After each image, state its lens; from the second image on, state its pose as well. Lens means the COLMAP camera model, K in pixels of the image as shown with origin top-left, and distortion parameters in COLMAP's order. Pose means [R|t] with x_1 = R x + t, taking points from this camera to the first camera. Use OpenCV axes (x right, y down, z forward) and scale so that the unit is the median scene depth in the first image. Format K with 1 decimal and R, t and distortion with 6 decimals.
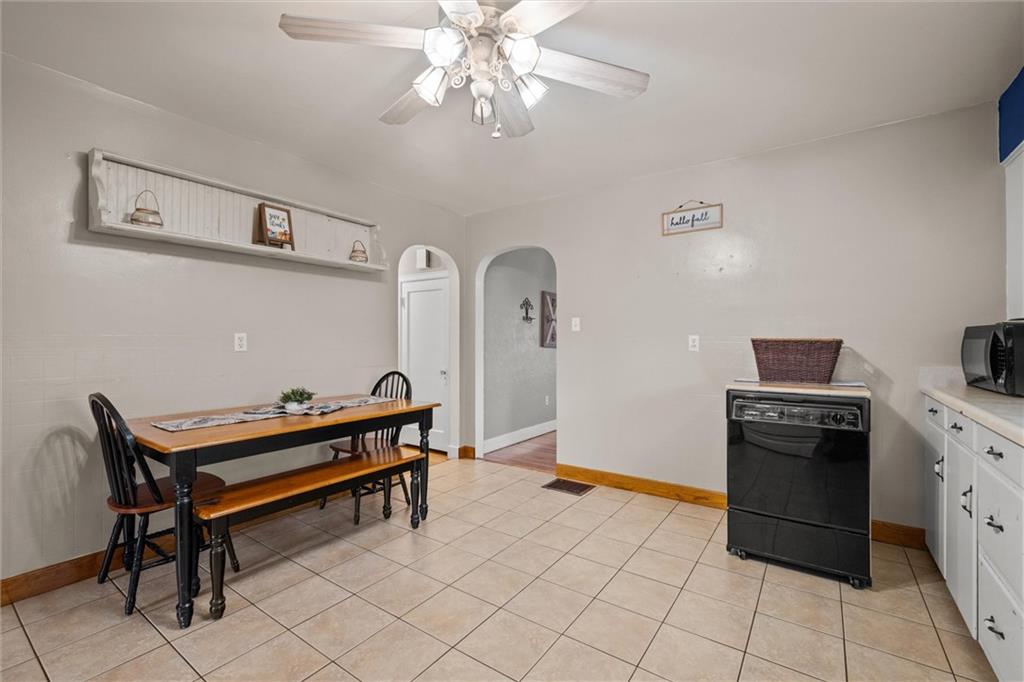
lens RADIAL K [[438.1, 0, 507.8], [0, 438.1, 344.8], [0, 0, 1]] dist [0.000252, 0.000024]
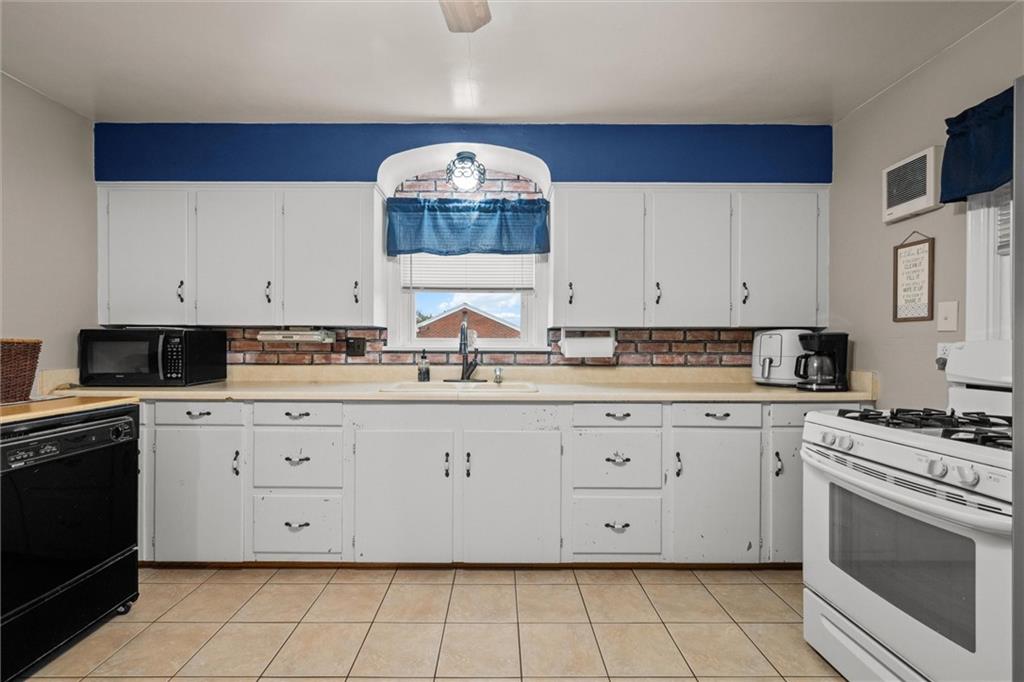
lens RADIAL K [[438.1, 0, 507.8], [0, 438.1, 344.8], [0, 0, 1]] dist [0.000252, 0.000024]
pose [[-0.589134, -0.000788, 0.808035, -0.377976], [0.003825, 0.999986, 0.003764, -0.005300], [-0.808026, 0.005308, -0.589122, 0.809110]]
